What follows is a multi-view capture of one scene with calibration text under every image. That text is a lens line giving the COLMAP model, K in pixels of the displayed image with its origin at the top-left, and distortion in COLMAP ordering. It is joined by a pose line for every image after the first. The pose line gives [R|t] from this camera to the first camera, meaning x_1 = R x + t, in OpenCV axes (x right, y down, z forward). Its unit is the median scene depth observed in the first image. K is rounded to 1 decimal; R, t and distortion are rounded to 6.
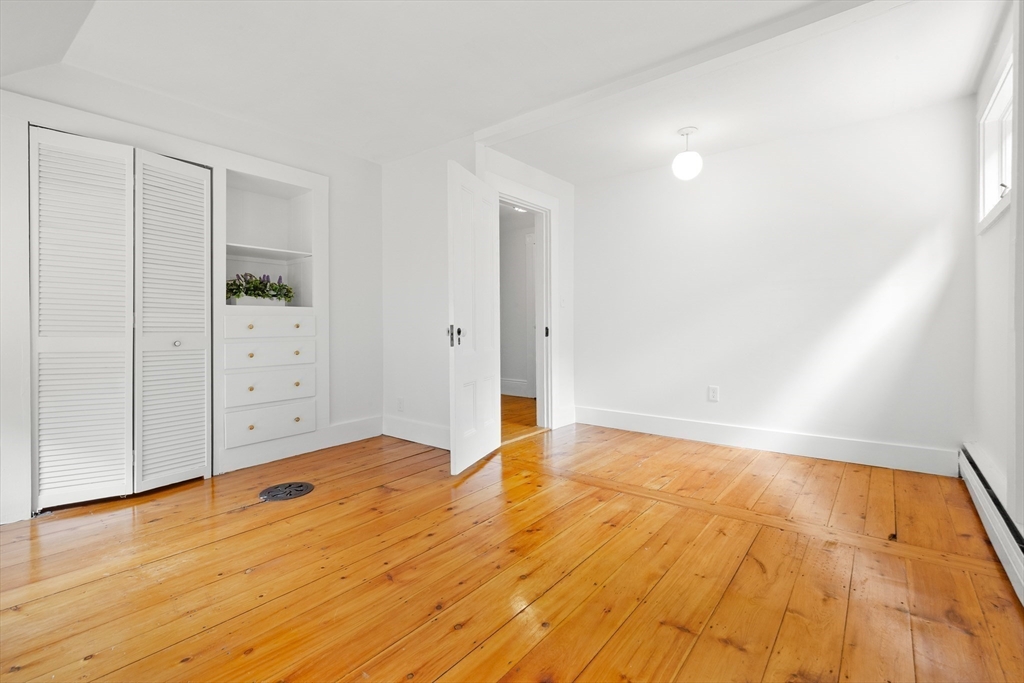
lens RADIAL K [[462.4, 0, 518.7], [0, 462.4, 324.5], [0, 0, 1]] dist [0.003010, 0.000216]
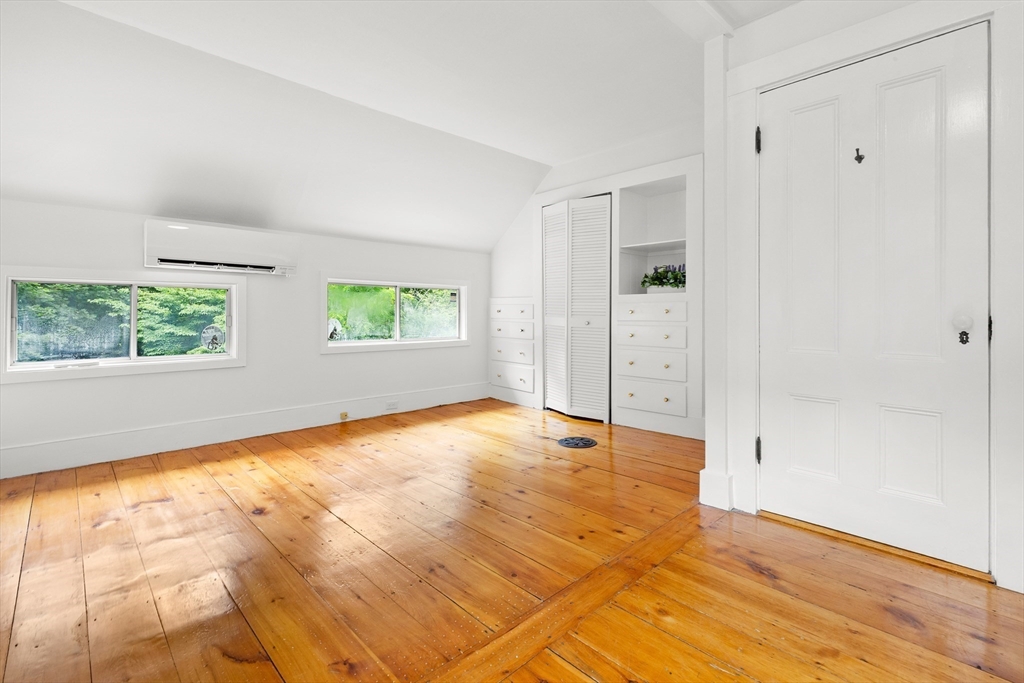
lens RADIAL K [[457.0, 0, 513.2], [0, 457.0, 310.8], [0, 0, 1]] dist [0.001055, 0.000006]
pose [[-0.128568, 0.004046, -0.991692, 0.752851], [0.004113, 0.999985, 0.003546, -0.004027], [0.991692, -0.003623, -0.128583, 0.982901]]
